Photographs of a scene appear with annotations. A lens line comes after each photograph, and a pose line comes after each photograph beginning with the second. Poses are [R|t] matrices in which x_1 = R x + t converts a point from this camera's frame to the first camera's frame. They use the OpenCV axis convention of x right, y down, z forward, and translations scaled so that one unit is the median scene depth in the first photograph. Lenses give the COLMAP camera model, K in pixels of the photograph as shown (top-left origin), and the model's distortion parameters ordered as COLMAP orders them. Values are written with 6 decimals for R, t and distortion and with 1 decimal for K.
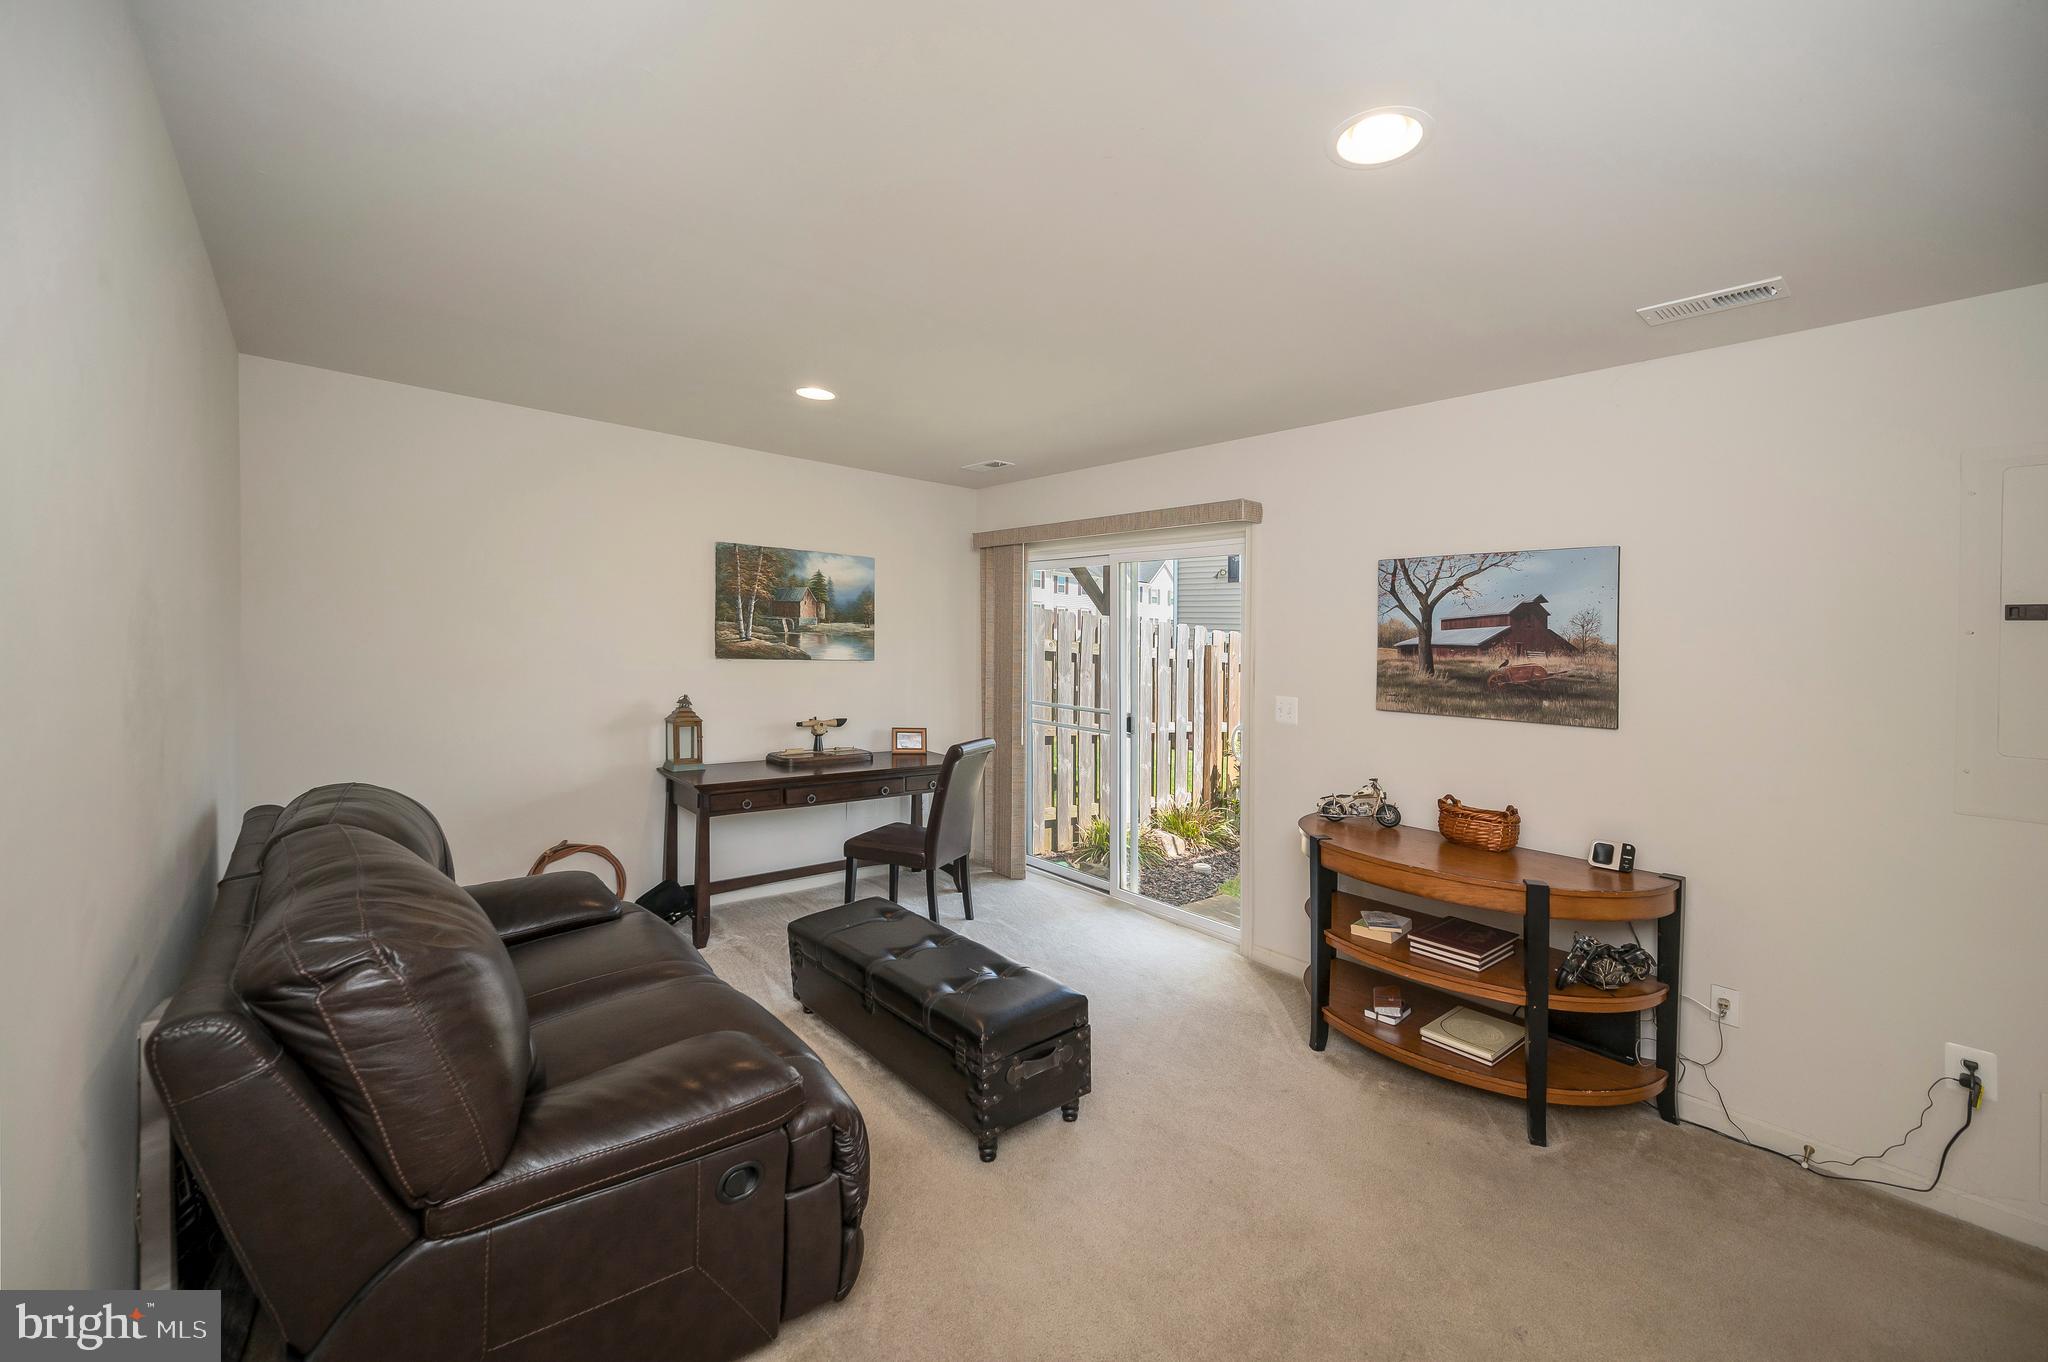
lens RADIAL K [[817.4, 0, 1025.8], [0, 817.4, 664.5], [0, 0, 1]] dist [0.000172, 0.000018]
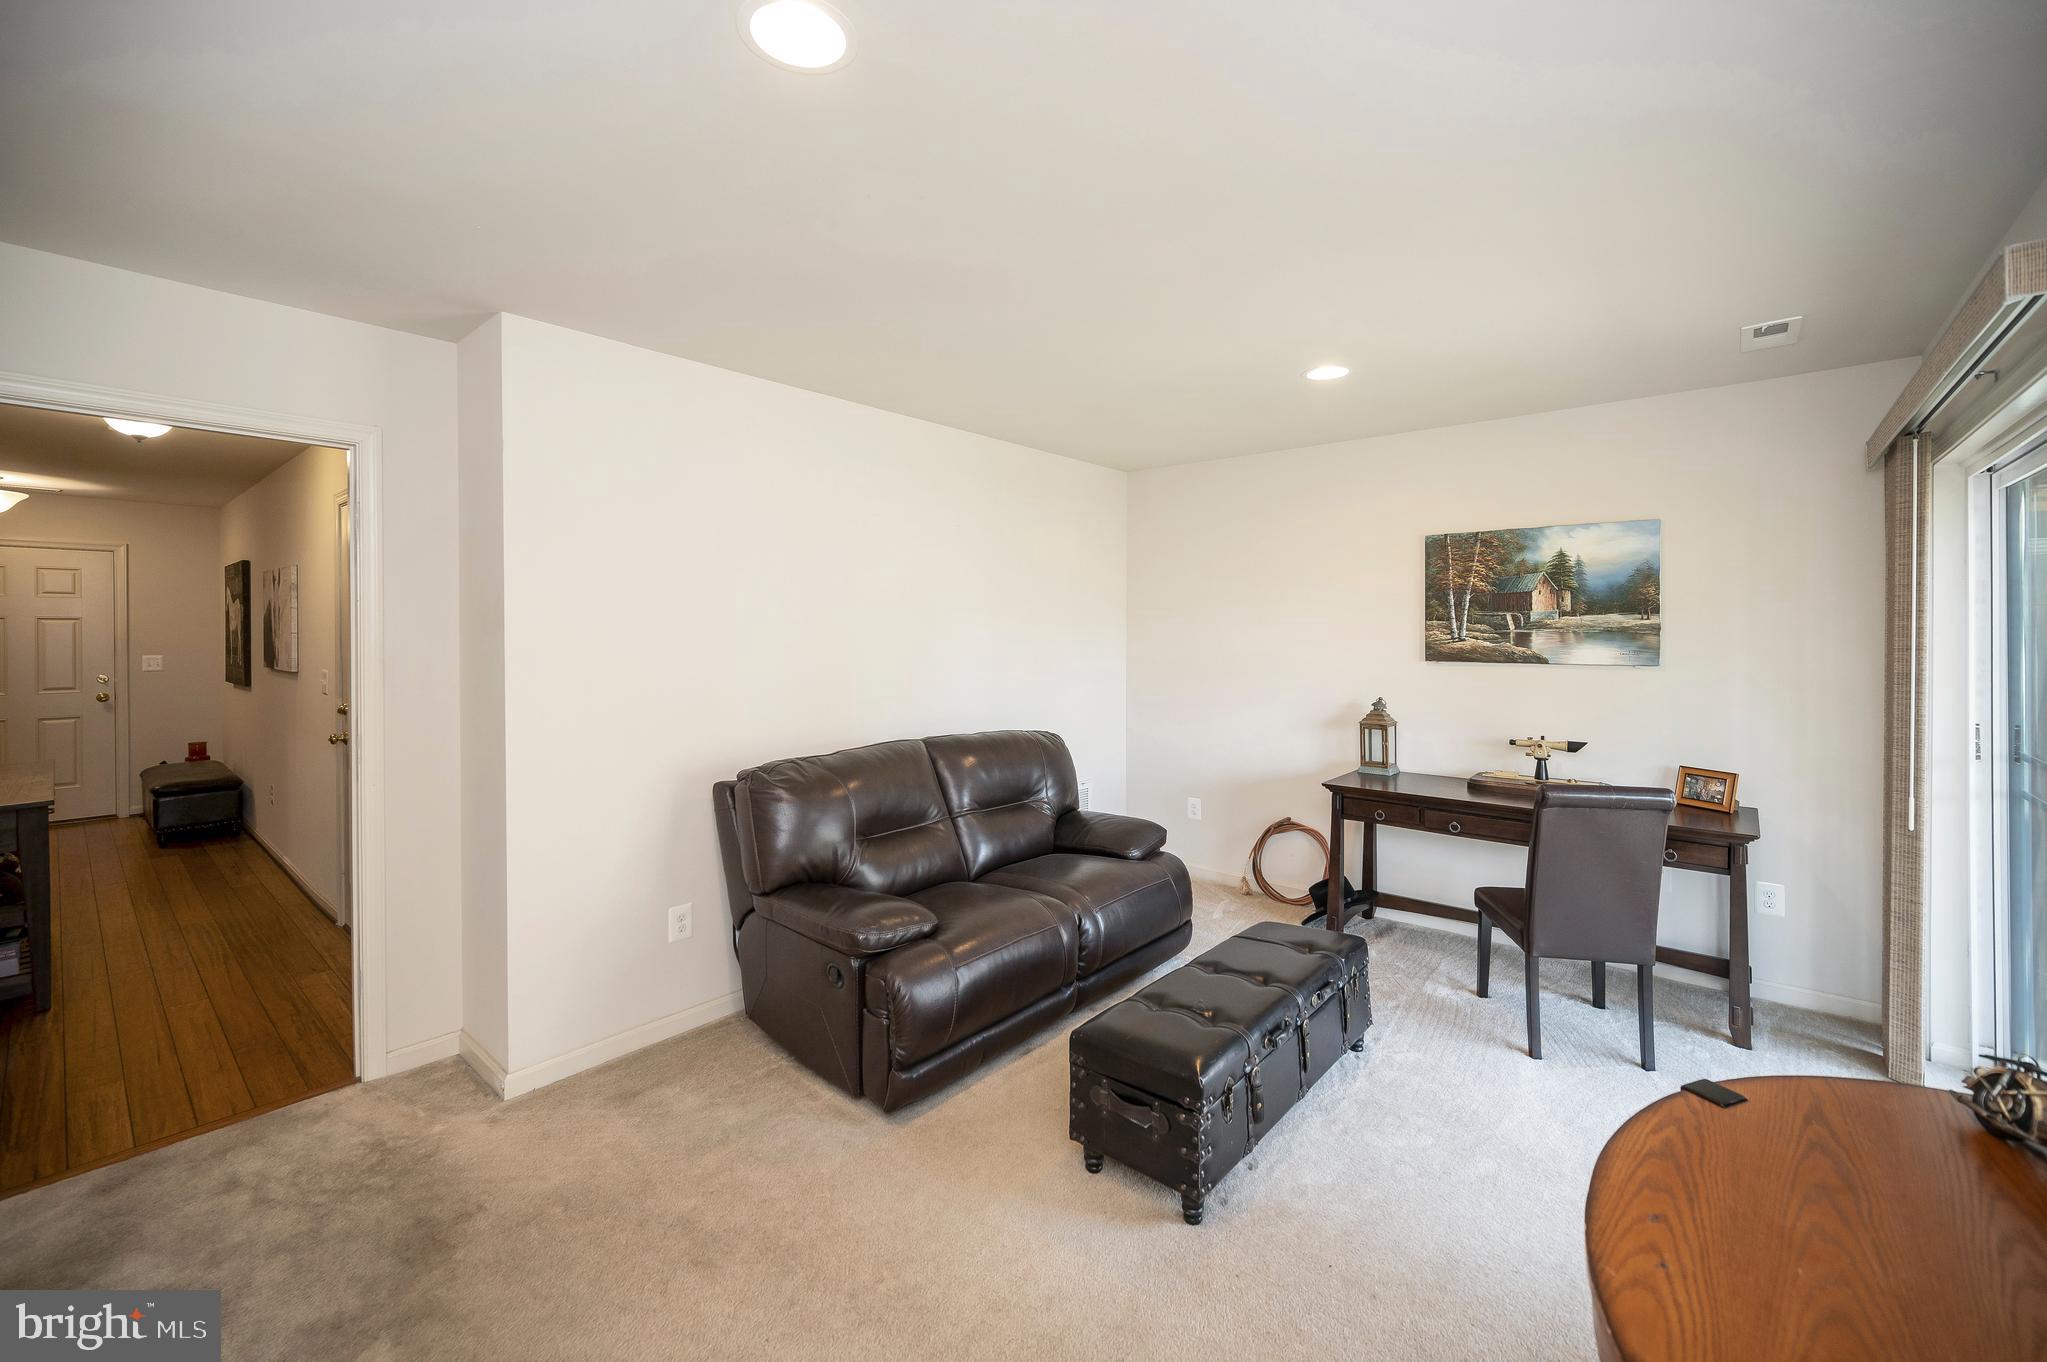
lens RADIAL K [[817.0, 0, 1025.3], [0, 817.0, 664.5], [0, 0, 1]] dist [0.000172, 0.000018]
pose [[0.149633, 0.000025, -0.988742, 0.451462], [-0.028556, 0.999583, -0.004296, 0.012929], [0.988329, 0.028877, 0.149571, 0.392796]]
